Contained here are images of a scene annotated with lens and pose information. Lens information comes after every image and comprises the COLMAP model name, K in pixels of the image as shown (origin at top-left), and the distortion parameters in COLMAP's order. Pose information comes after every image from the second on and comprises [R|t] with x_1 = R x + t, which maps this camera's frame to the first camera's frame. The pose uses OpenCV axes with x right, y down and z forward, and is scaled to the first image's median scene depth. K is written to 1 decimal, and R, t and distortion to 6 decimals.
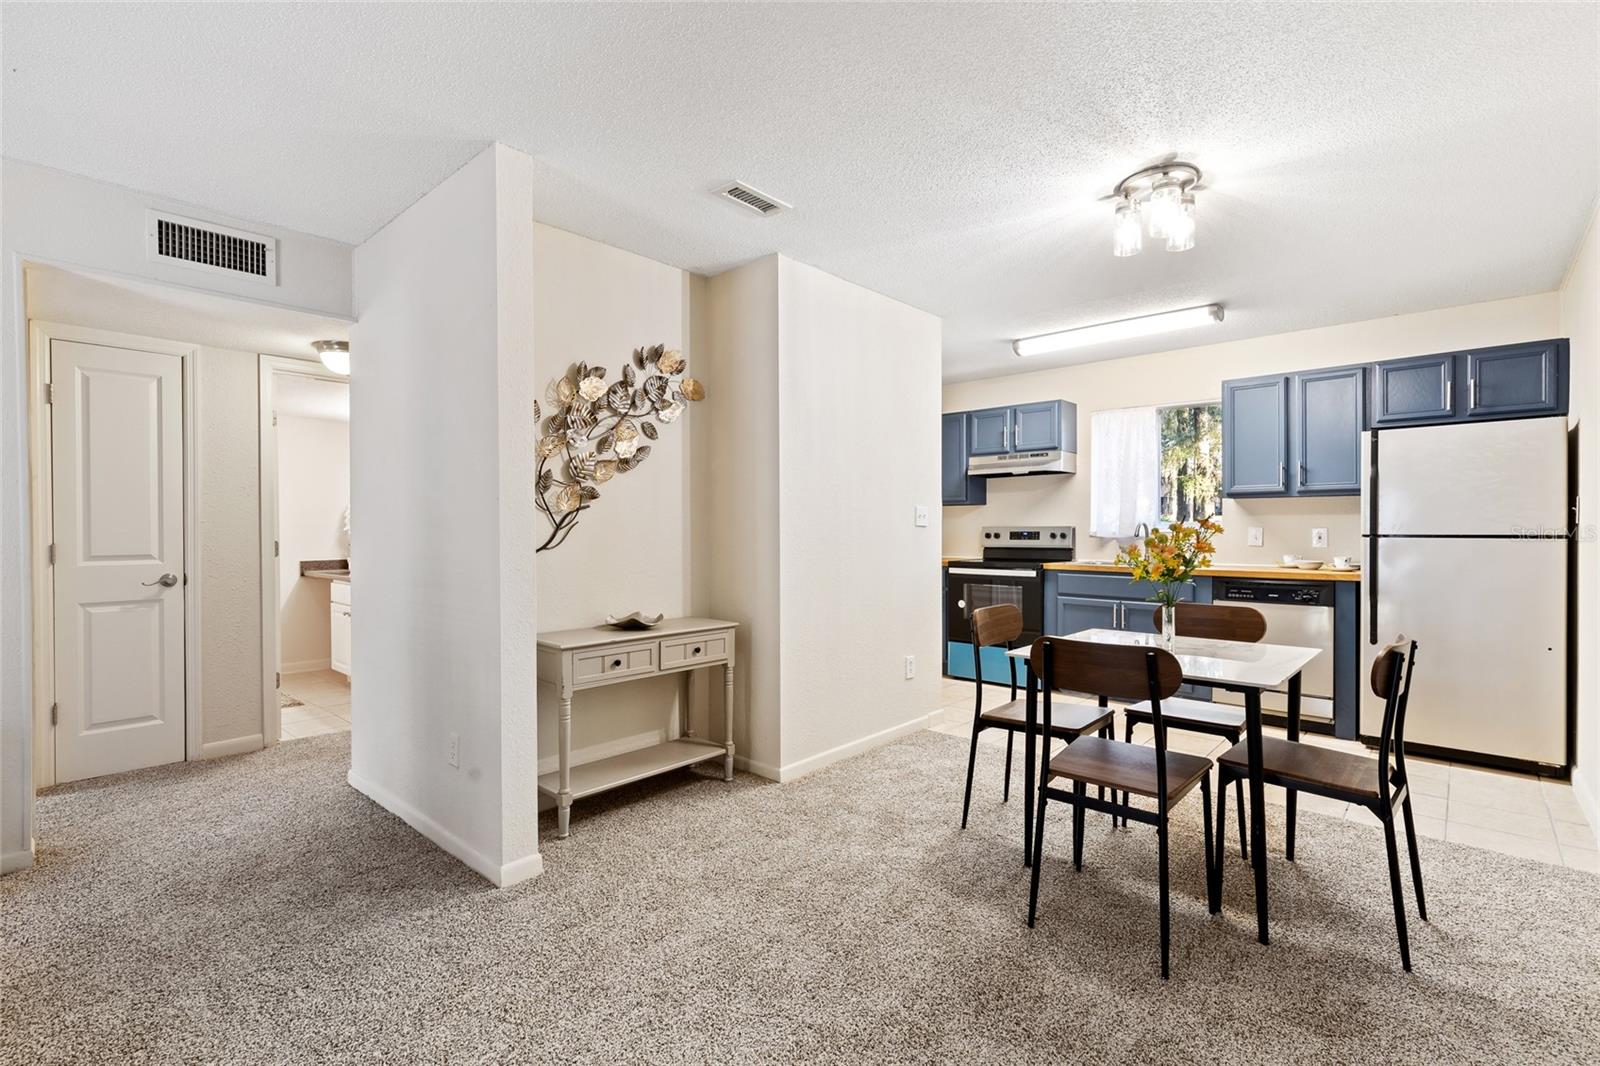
lens RADIAL K [[734.1, 0, 795.3], [0, 734.1, 531.6], [0, 0, 1]] dist [0.004674, -0.000915]
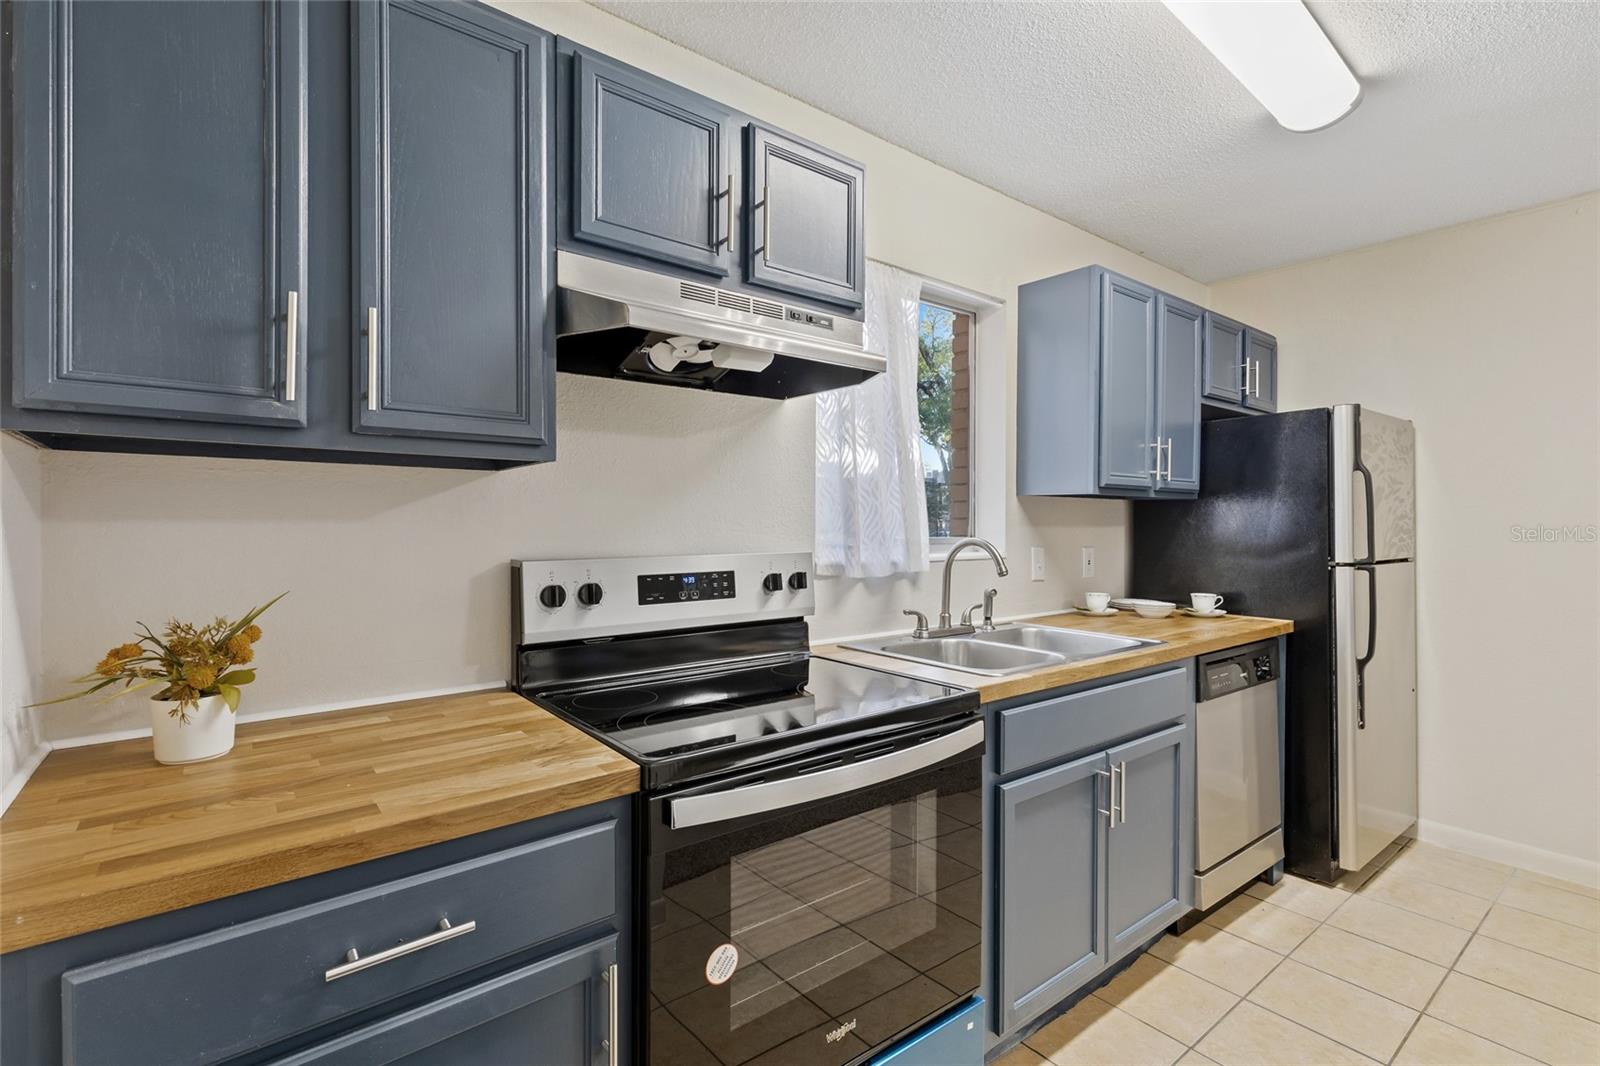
lens RADIAL K [[734.1, 0, 789.0], [0, 734.1, 529.1], [0, 0, 1]] dist [0.004674, -0.000915]
pose [[0.173219, -0.003693, 0.984876, 0.055079], [0.004283, 0.999986, 0.002997, -0.029975], [-0.984874, 0.003699, 0.173232, 1.488783]]
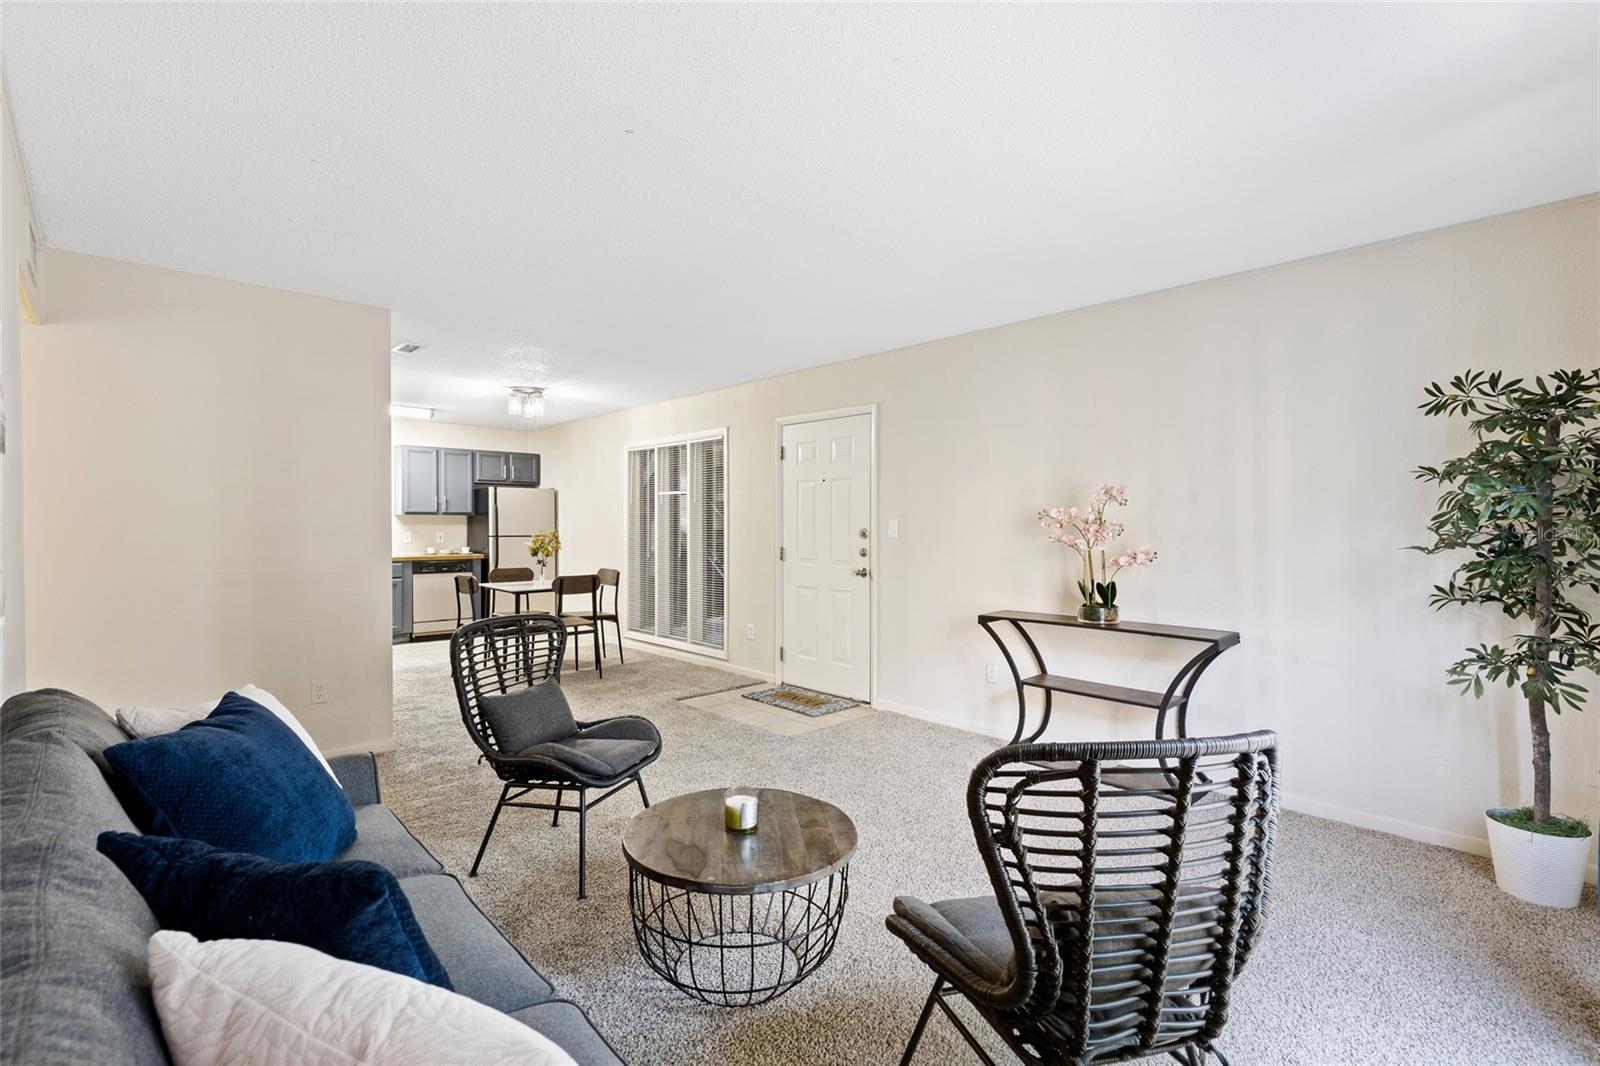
lens RADIAL K [[734.1, 0, 804.9], [0, 734.1, 528.7], [0, 0, 1]] dist [0.004674, -0.000915]
pose [[0.069508, -0.003096, 0.997577, -1.376248], [0.000974, 0.999995, 0.003036, -0.024183], [-0.997581, 0.000761, 0.069511, -0.049223]]
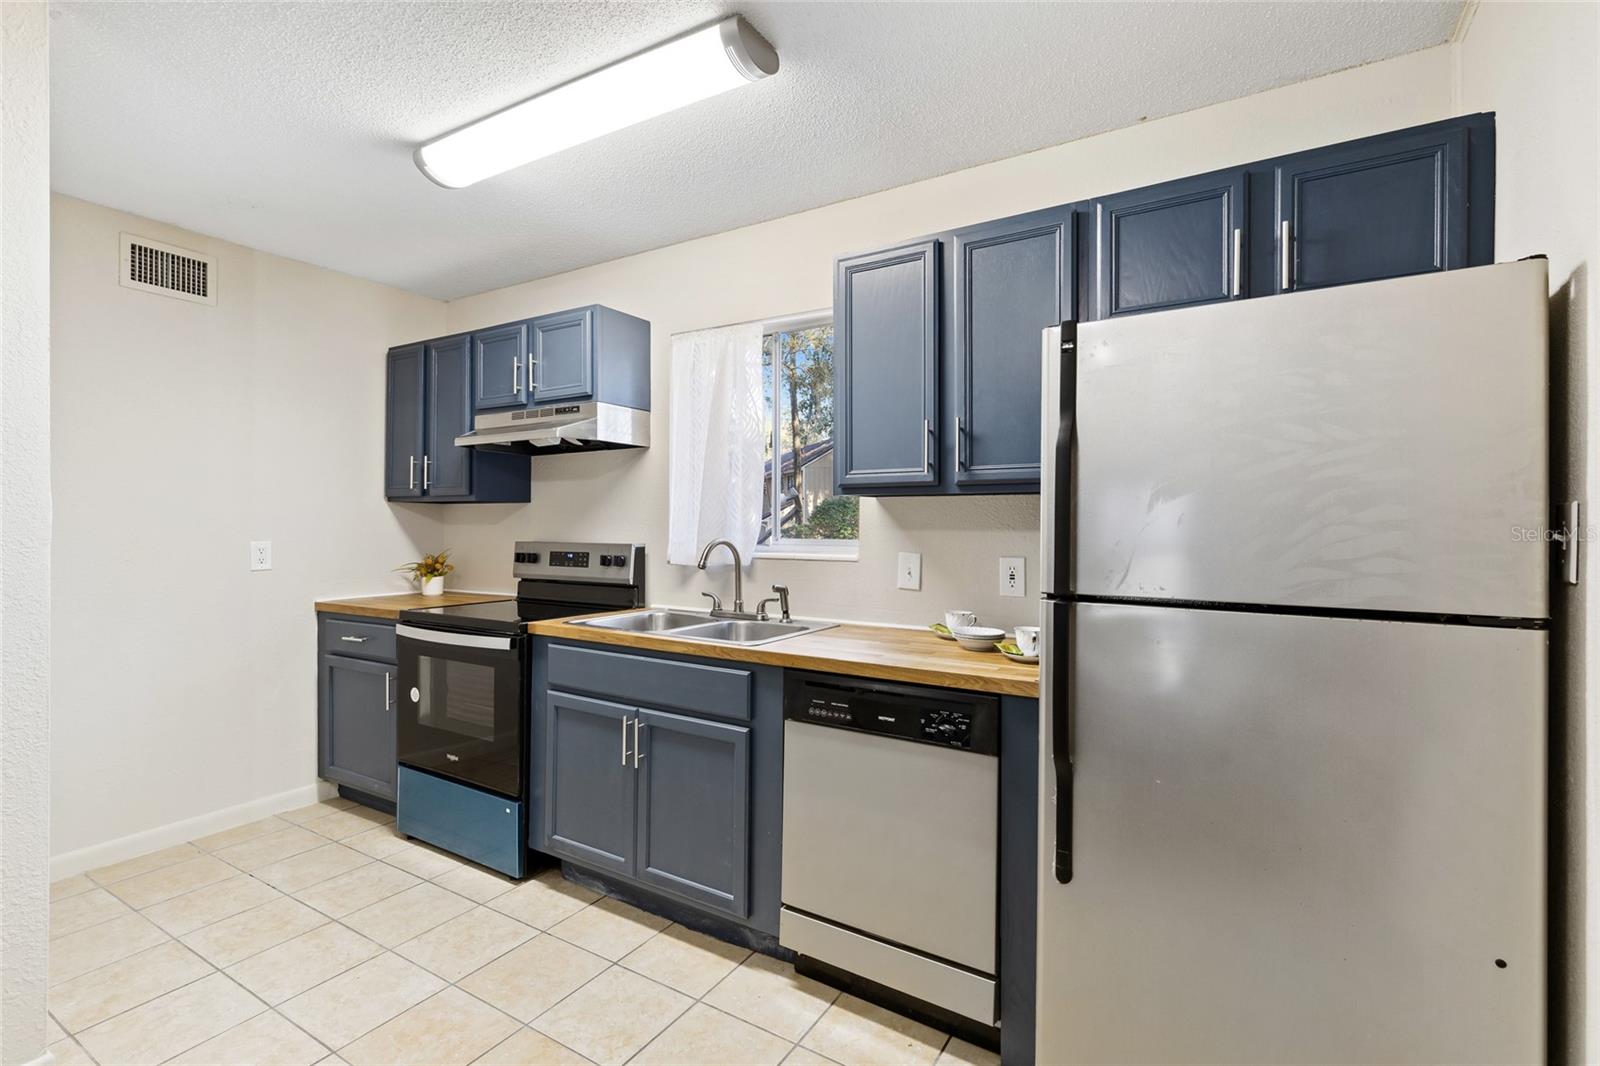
lens RADIAL K [[734.1, 0, 796.1], [0, 734.1, 521.8], [0, 0, 1]] dist [0.004674, -0.000915]
pose [[0.983486, 0.005898, 0.180890, 0.621344], [-0.004942, 0.999971, -0.005733, -0.033334], [-0.180919, 0.004744, 0.983487, 0.696657]]
